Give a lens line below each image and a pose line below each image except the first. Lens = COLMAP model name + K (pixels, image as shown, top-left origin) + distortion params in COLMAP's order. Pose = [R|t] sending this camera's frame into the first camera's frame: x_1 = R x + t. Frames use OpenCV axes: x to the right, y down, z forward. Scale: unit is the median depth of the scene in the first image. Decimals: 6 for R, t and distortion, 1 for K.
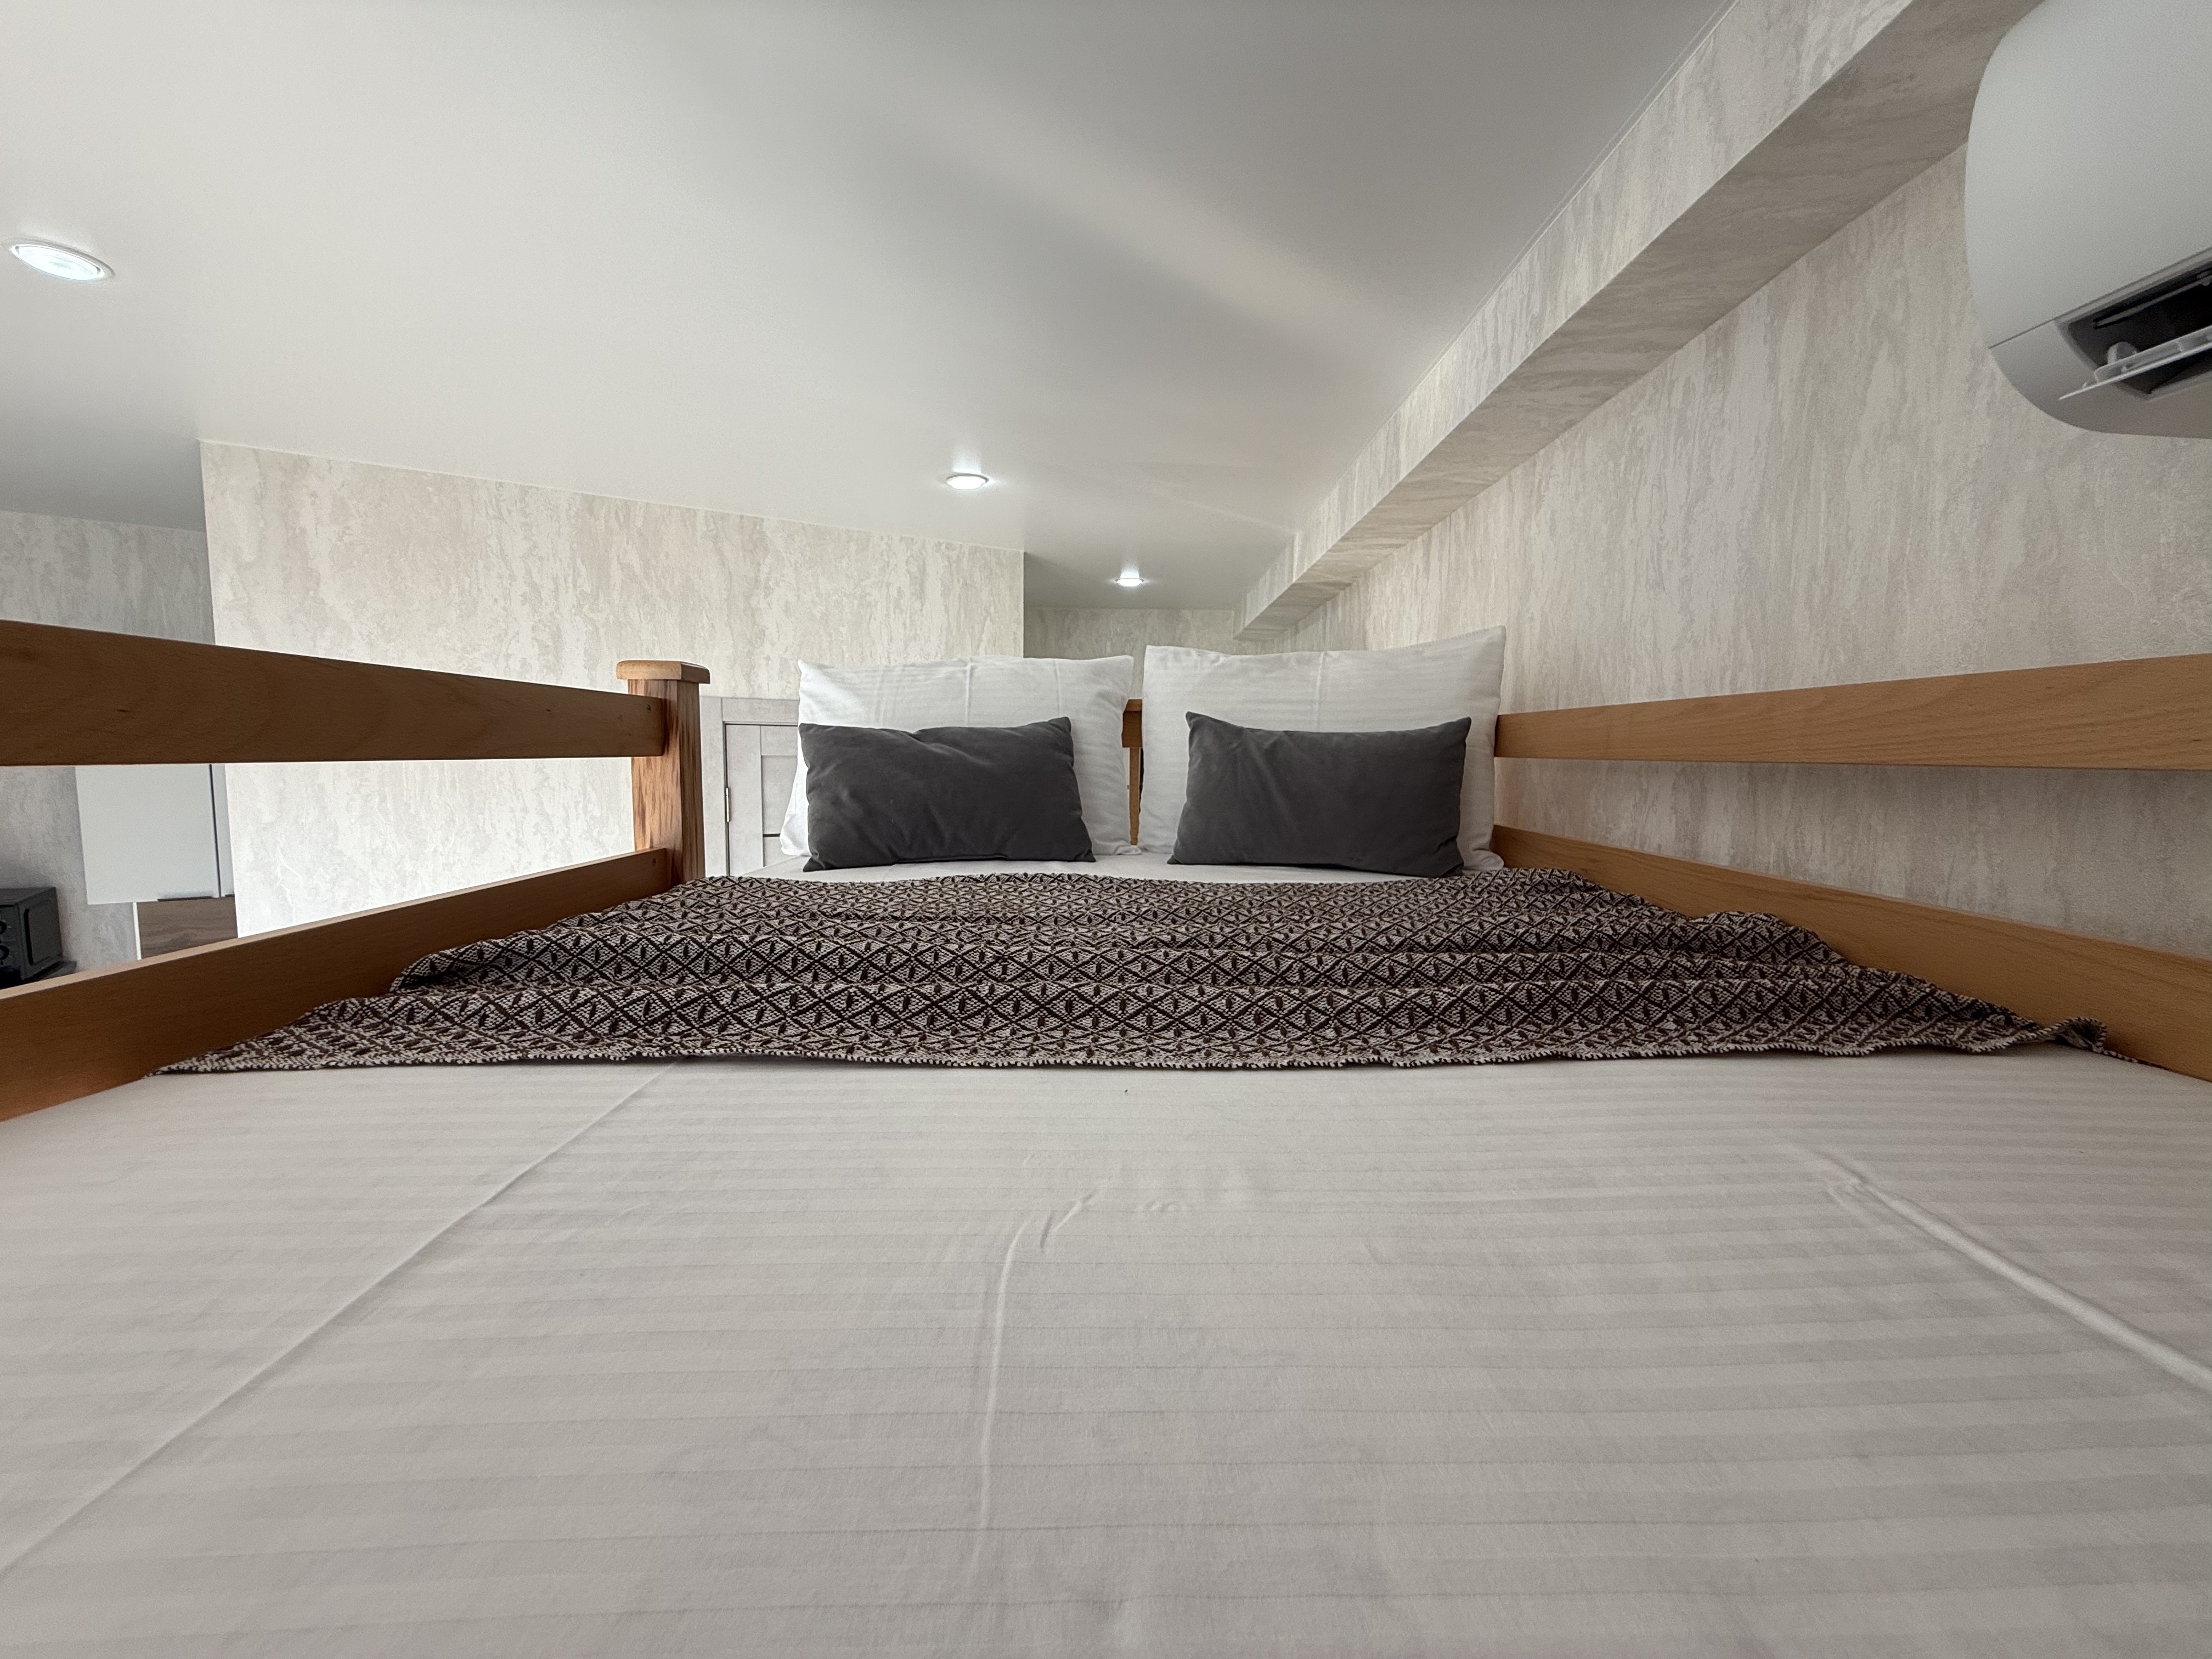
lens RADIAL K [[876.4, 0, 1102.4], [0, 876.4, 826.4], [0, 0, 1]] dist [-0.001499, 0.000169]
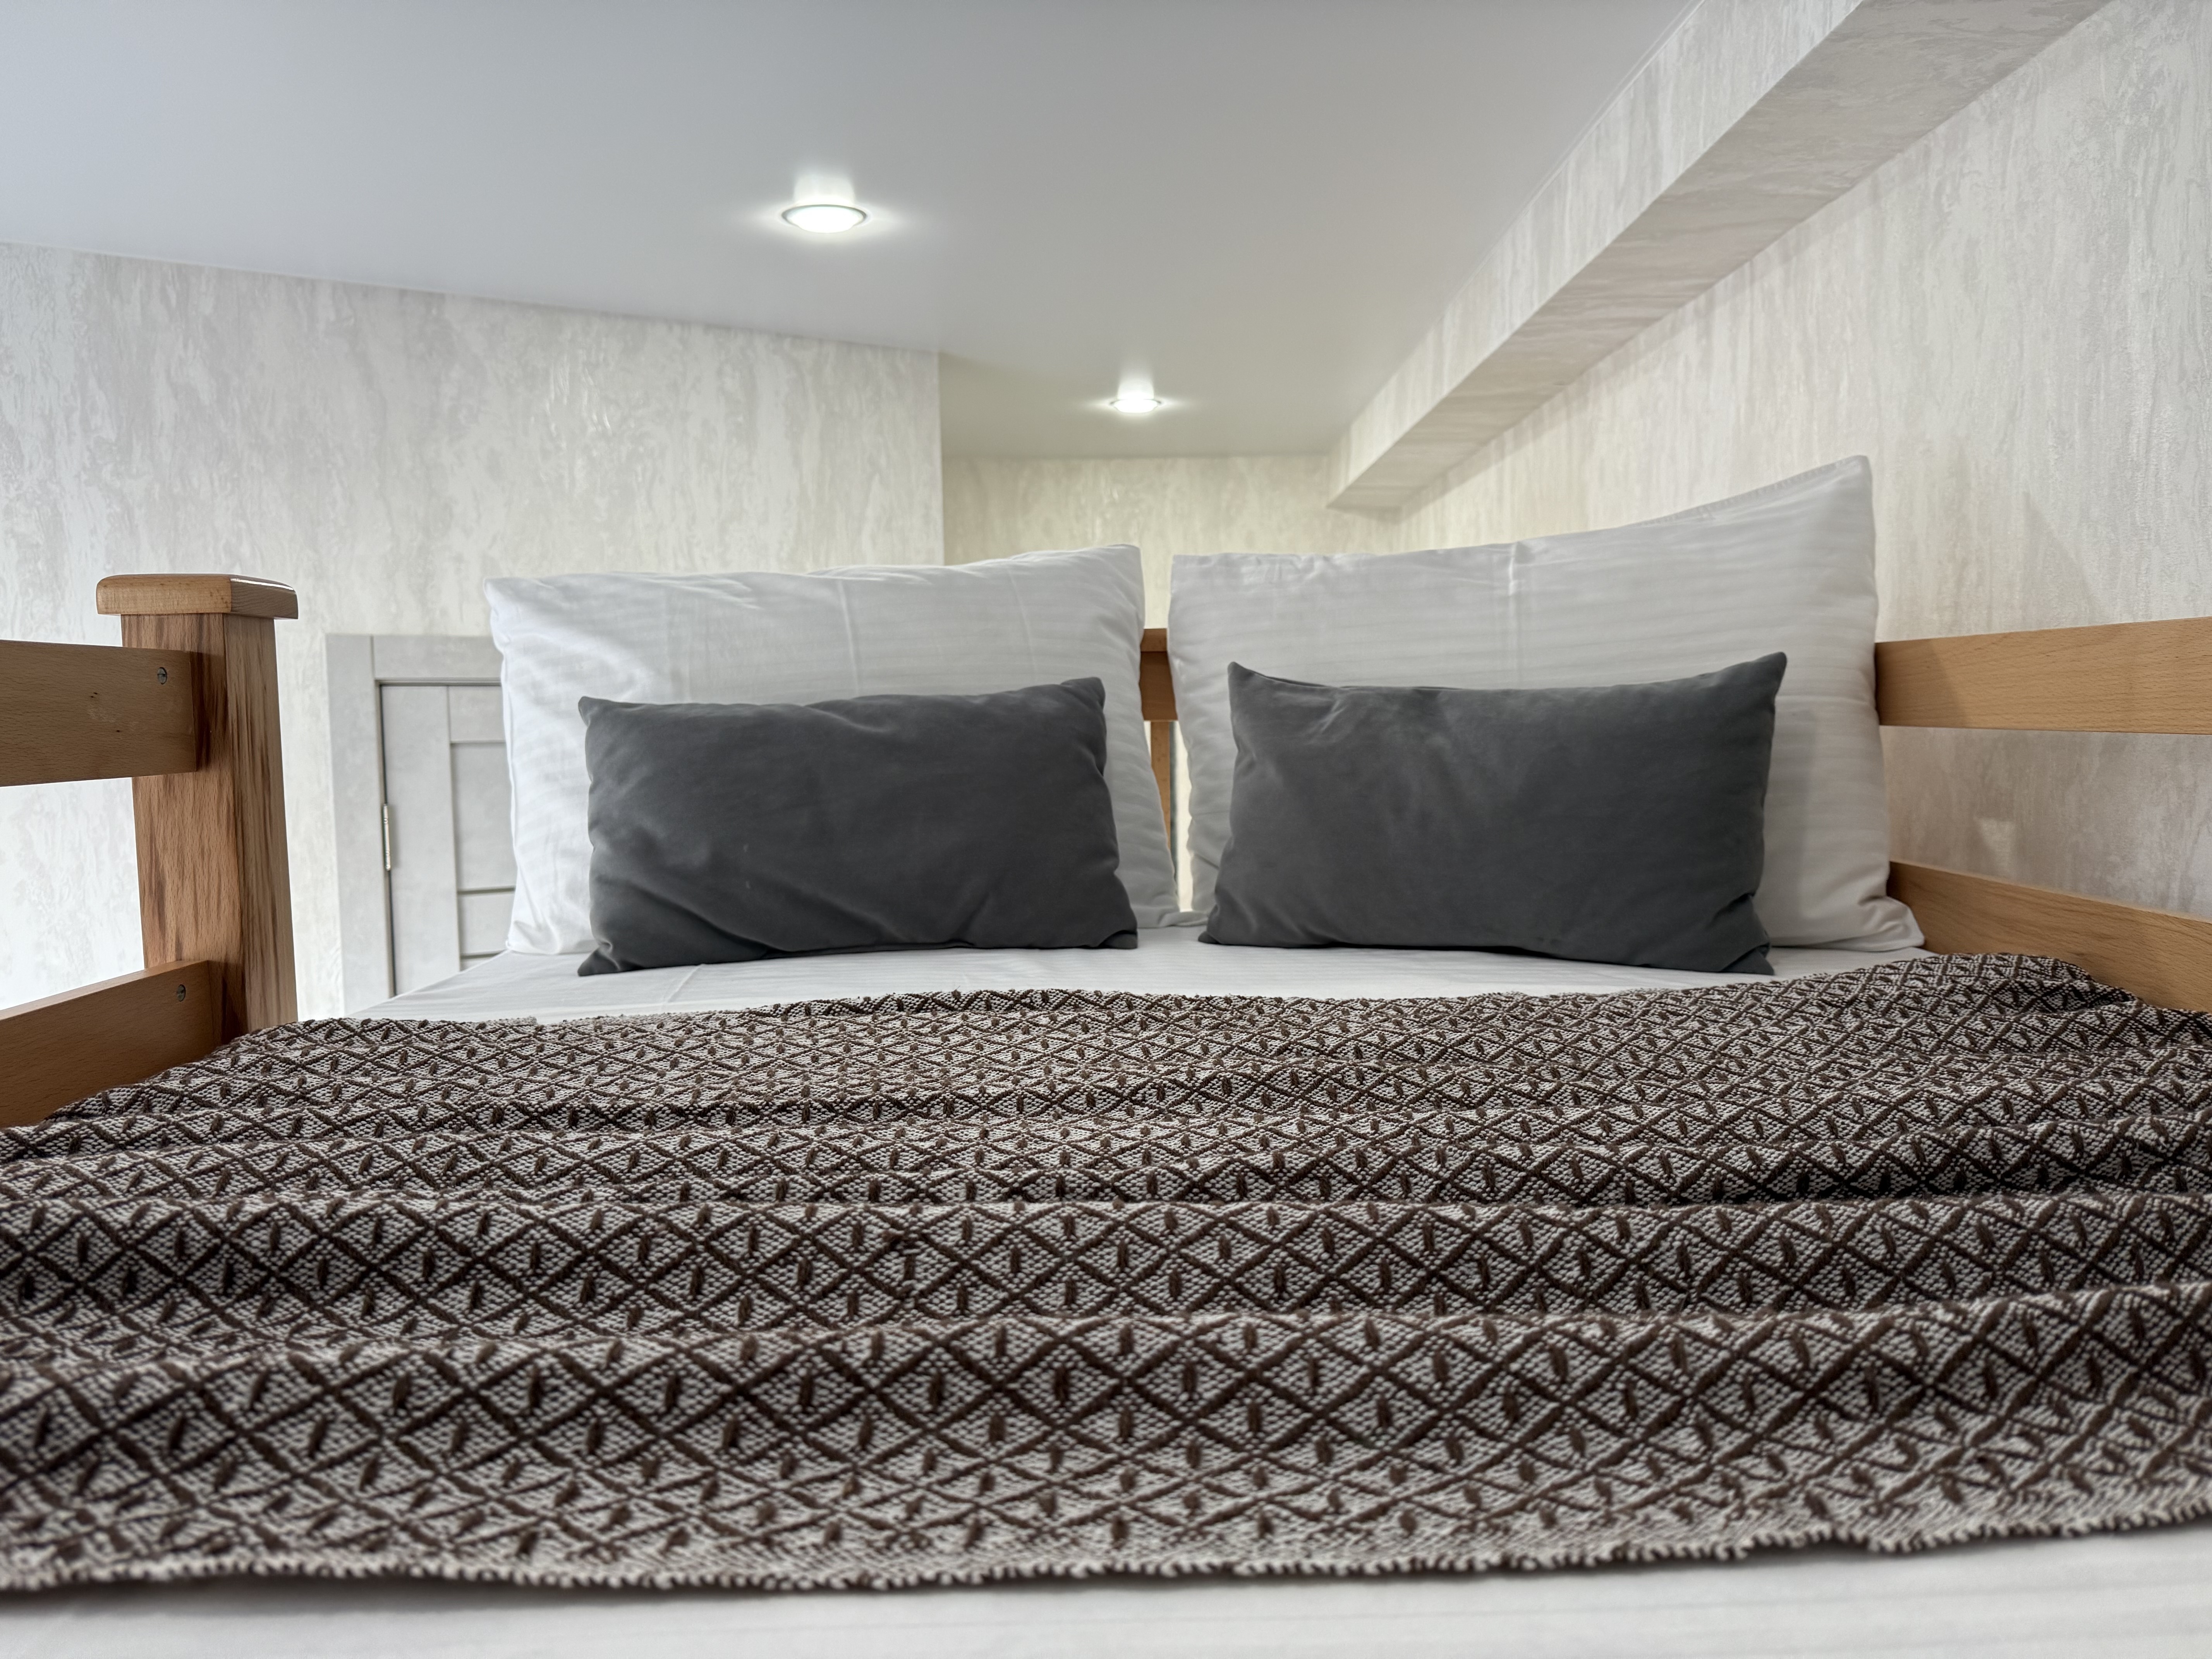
lens RADIAL K [[1525.3, 0, 1096.7], [0, 1525.3, 825.6], [0, 0, 1]] dist [0.021737, -0.033710]
pose [[0.999740, -0.022095, 0.005554, -0.016809], [0.022128, 0.999738, -0.005869, -0.050682], [-0.005423, 0.005990, 0.999967, 0.226180]]
